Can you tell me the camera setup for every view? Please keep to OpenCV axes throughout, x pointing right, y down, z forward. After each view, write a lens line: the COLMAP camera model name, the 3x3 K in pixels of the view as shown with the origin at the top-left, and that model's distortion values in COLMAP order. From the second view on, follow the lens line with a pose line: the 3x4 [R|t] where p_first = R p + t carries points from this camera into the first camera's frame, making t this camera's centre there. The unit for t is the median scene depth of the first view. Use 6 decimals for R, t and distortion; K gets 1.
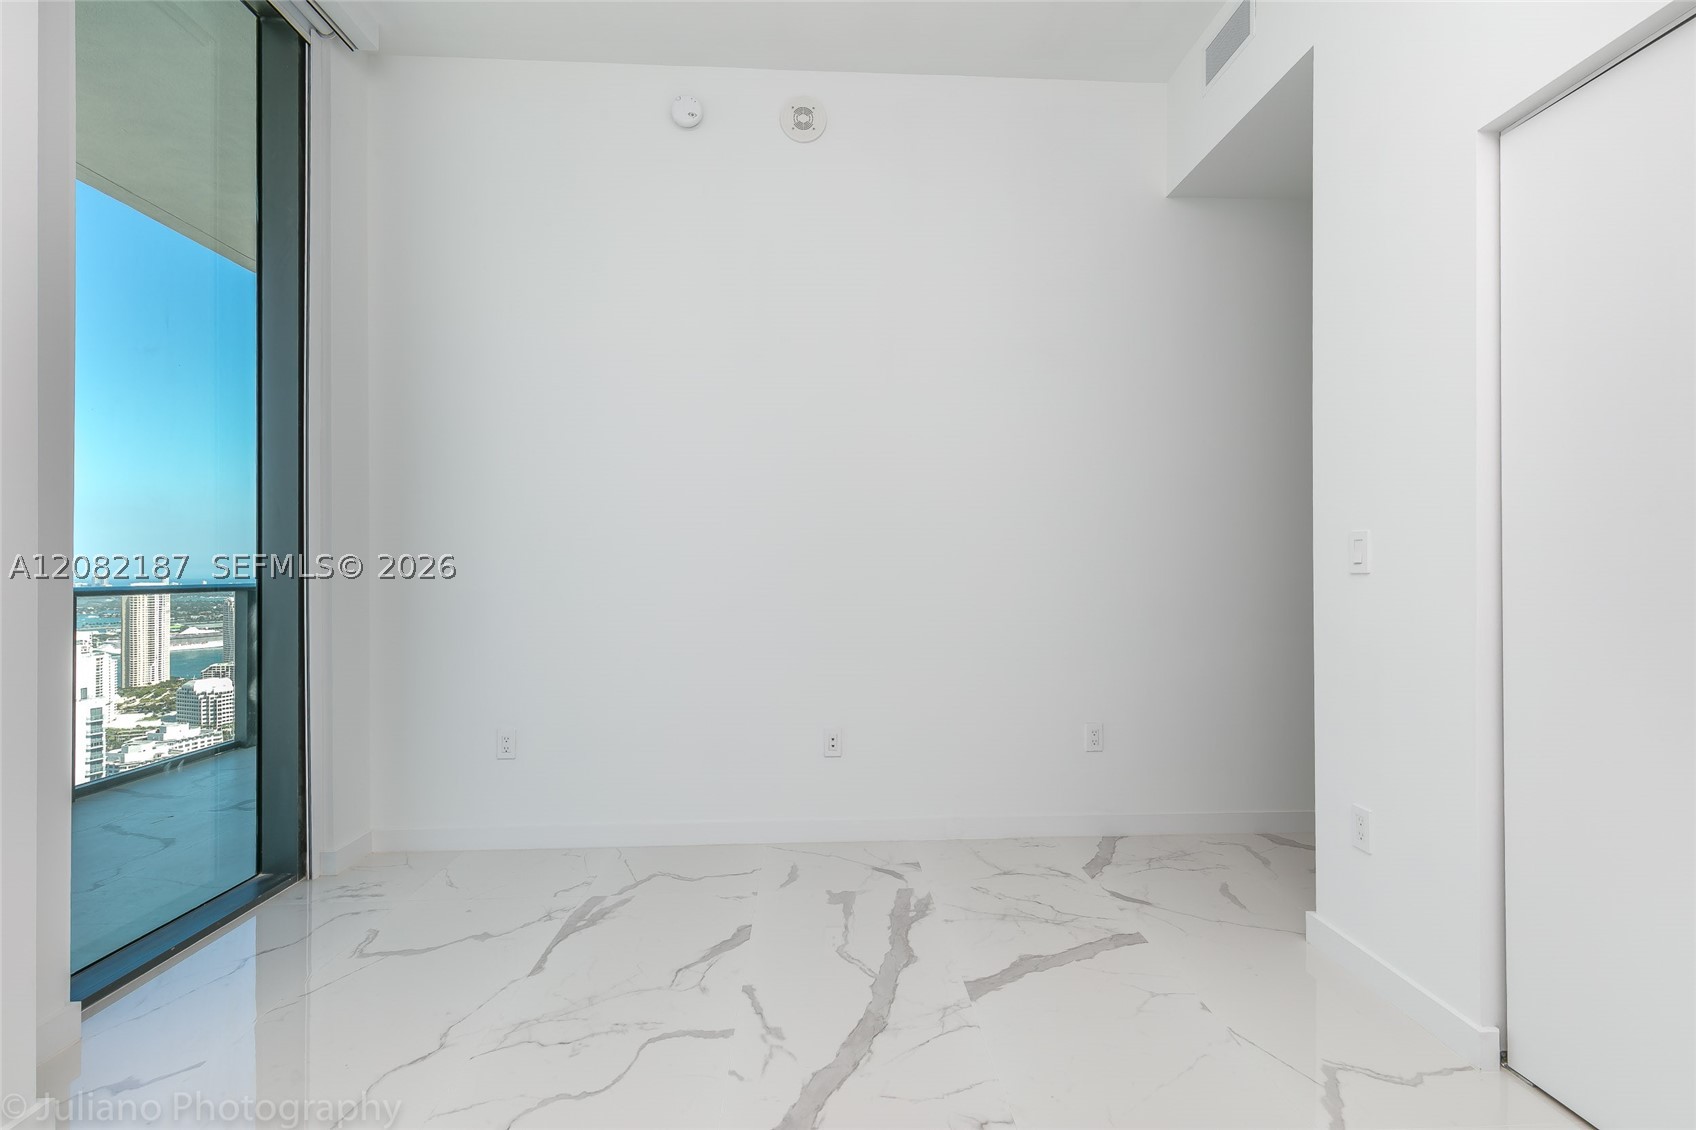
lens RADIAL K [[769.5, 0, 839.7], [0, 769.5, 558.8], [0, 0, 1]] dist [0.007673, -0.000788]
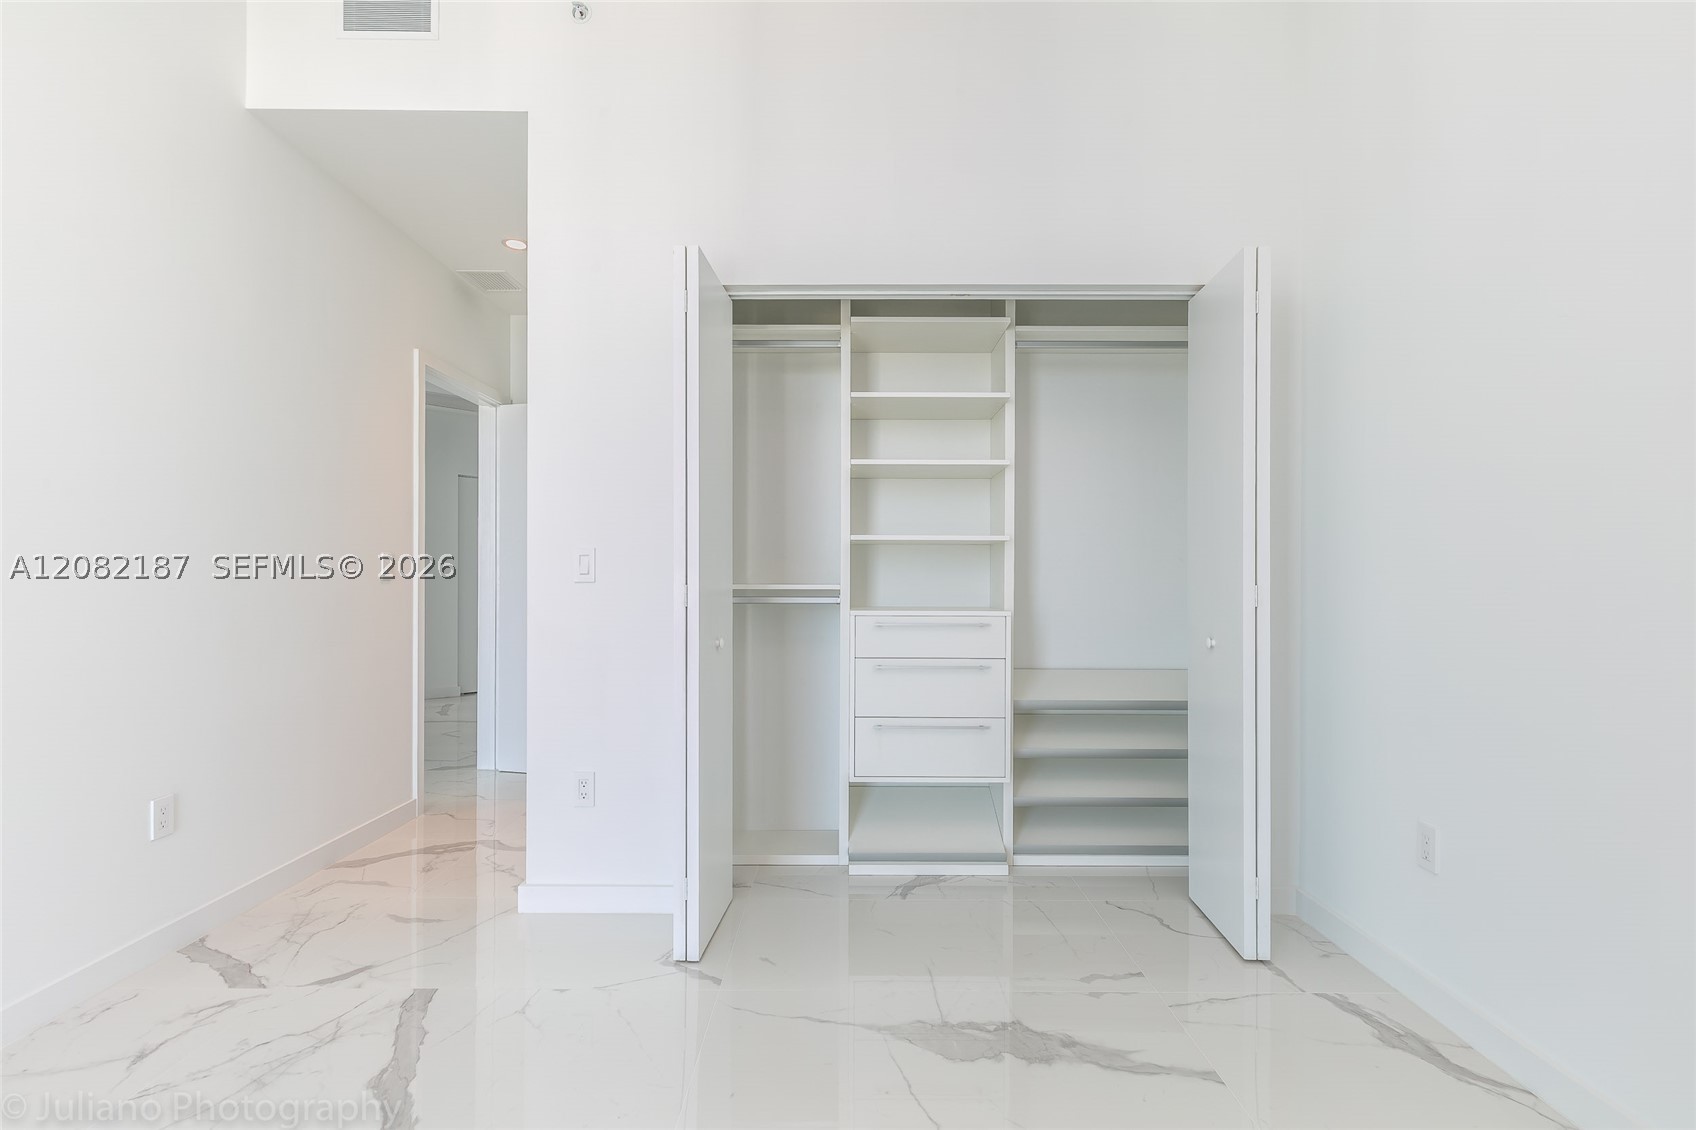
lens RADIAL K [[769.5, 0, 851.5], [0, 769.5, 562.5], [0, 0, 1]] dist [0.007673, -0.000788]
pose [[0.066918, 0.018958, 0.997578, -0.386928], [-0.005049, 0.999813, -0.018661, 0.010341], [-0.997746, -0.003788, 0.067001, 0.371295]]
